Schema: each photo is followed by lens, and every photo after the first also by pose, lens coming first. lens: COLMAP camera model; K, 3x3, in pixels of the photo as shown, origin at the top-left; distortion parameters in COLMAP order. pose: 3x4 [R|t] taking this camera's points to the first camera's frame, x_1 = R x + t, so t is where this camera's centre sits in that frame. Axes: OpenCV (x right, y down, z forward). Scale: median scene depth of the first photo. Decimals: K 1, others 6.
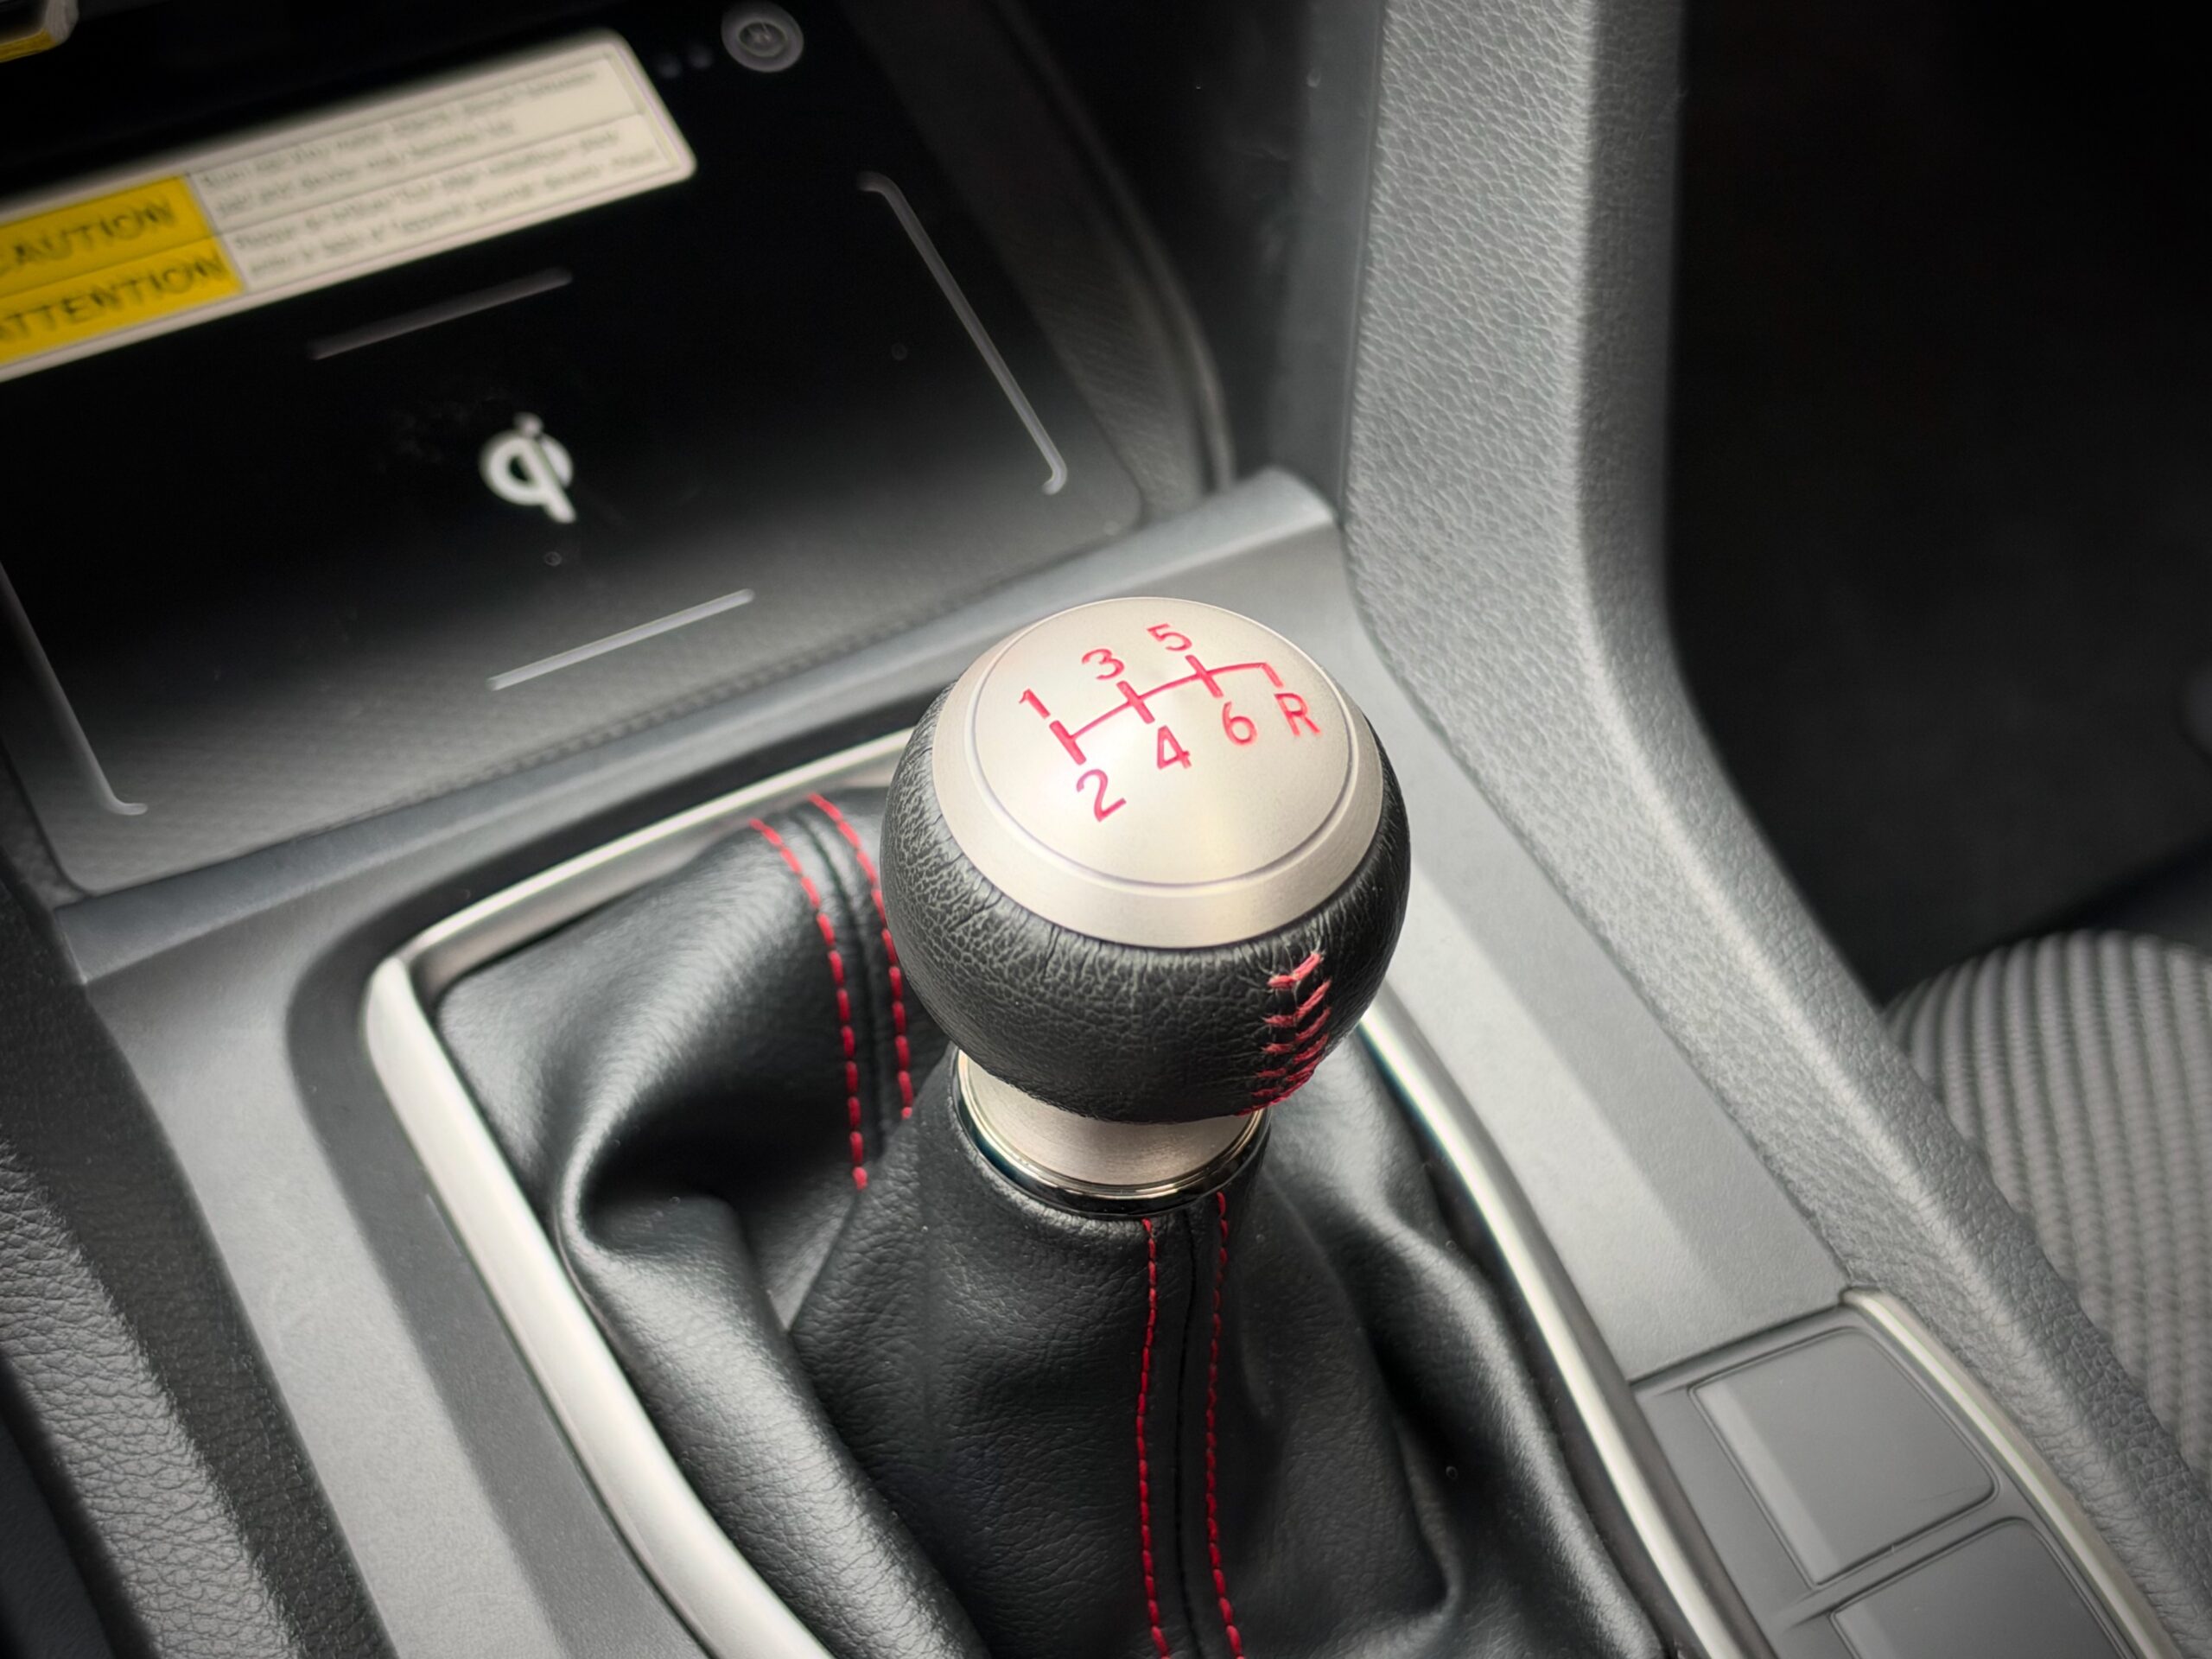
lens RADIAL K [[3312.0, 0, 1106.0], [0, 3312.0, 829.5], [0, 0, 1]] dist [0.217251, -0.793776]
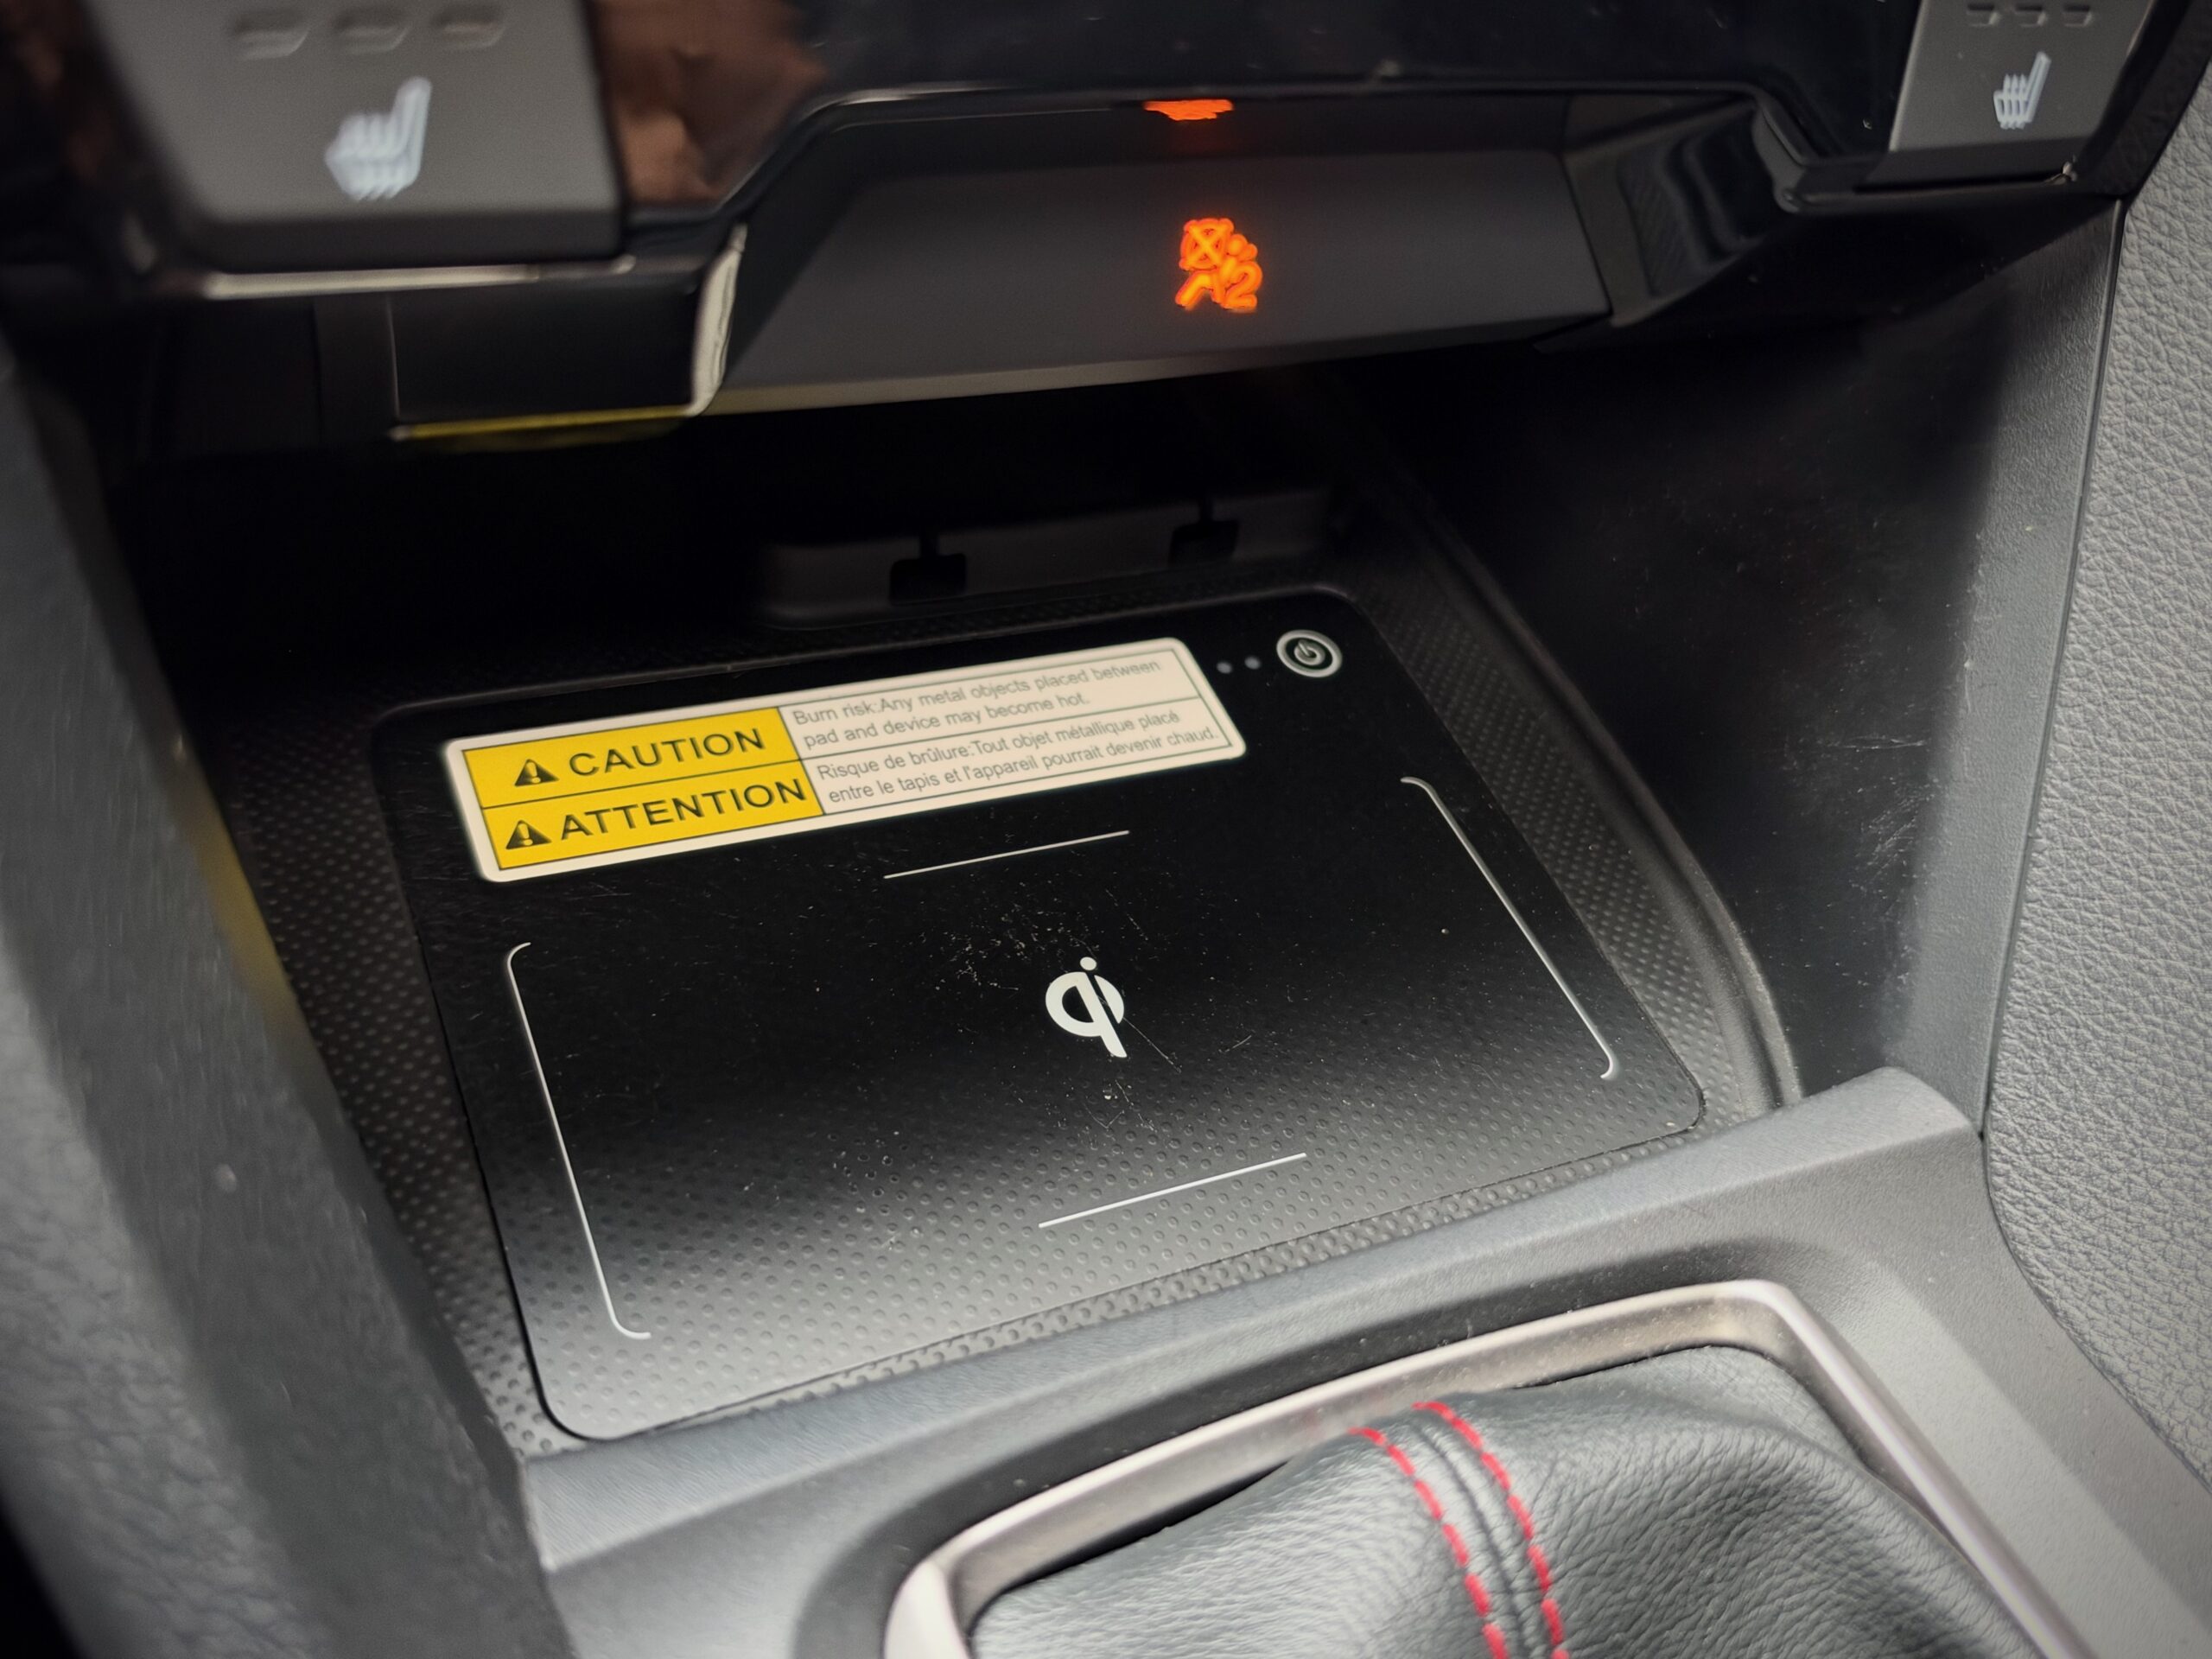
lens RADIAL K [[1921.7, 0, 1125.4], [0, 1921.7, 825.1], [0, 0, 1]] dist [0.007050, -0.170122]
pose [[0.995334, 0.077535, -0.057427, -0.133194], [-0.089658, 0.963150, -0.253580, -0.018792], [0.035650, 0.257546, 0.965608, 0.448408]]
